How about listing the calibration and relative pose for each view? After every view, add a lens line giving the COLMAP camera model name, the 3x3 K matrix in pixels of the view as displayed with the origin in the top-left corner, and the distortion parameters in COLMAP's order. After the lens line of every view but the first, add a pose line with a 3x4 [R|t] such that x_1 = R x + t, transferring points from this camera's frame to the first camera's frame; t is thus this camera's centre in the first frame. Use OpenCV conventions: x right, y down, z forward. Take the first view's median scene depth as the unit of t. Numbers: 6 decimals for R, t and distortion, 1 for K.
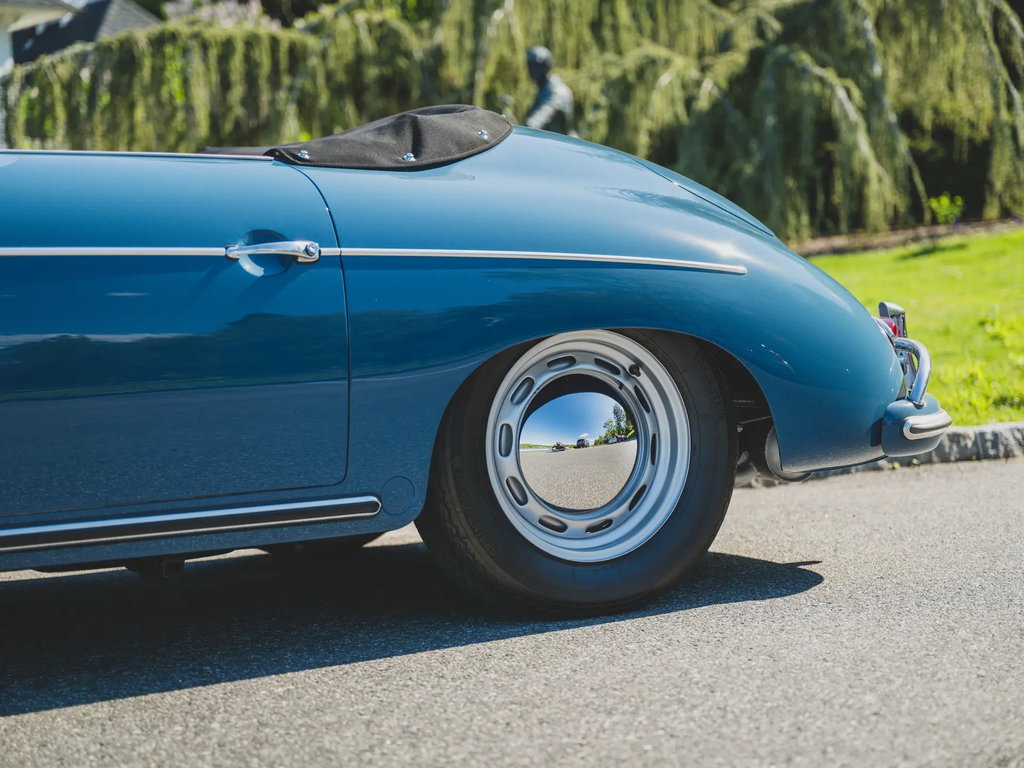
lens RADIAL K [[1818.2, 0, 512.0], [0, 1818.2, 384.0], [0, 0, 1]] dist [0.013447, 0.123623]
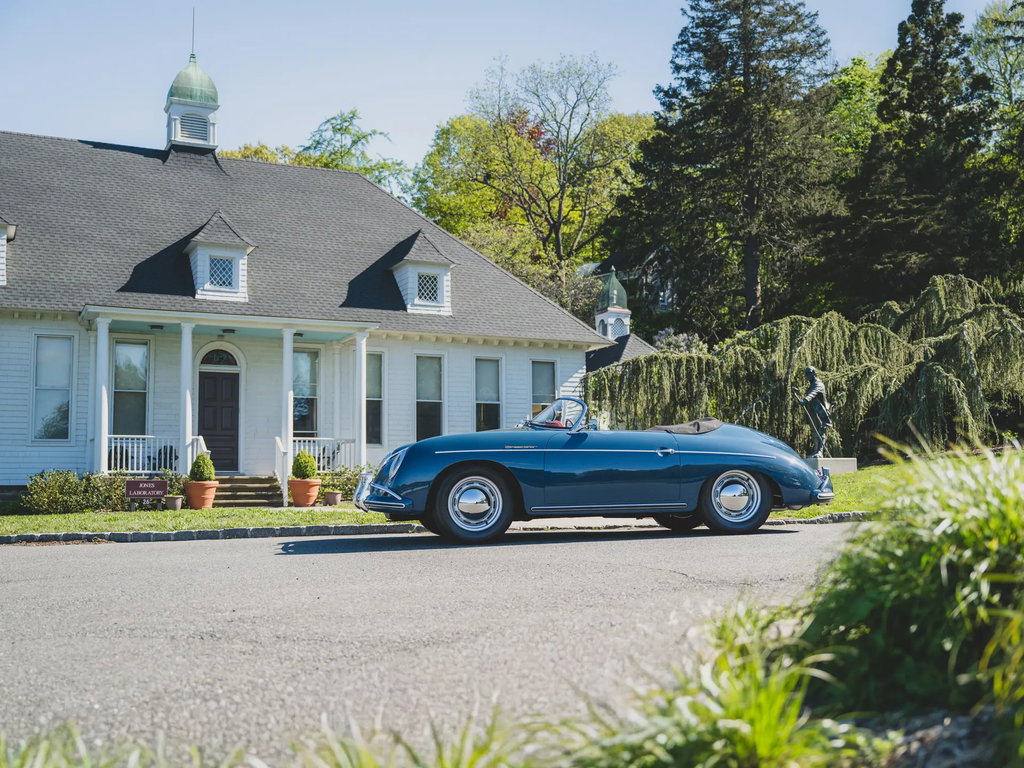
lens RADIAL K [[1818.2, 0, 512.0], [0, 1818.2, 384.0], [0, 0, 1]] dist [0.013447, 0.123623]
pose [[0.963185, 0.006321, -0.268764, 0.254832], [-0.036121, 0.993702, -0.106078, 0.091111], [0.266400, 0.111881, 0.957347, -1.236116]]
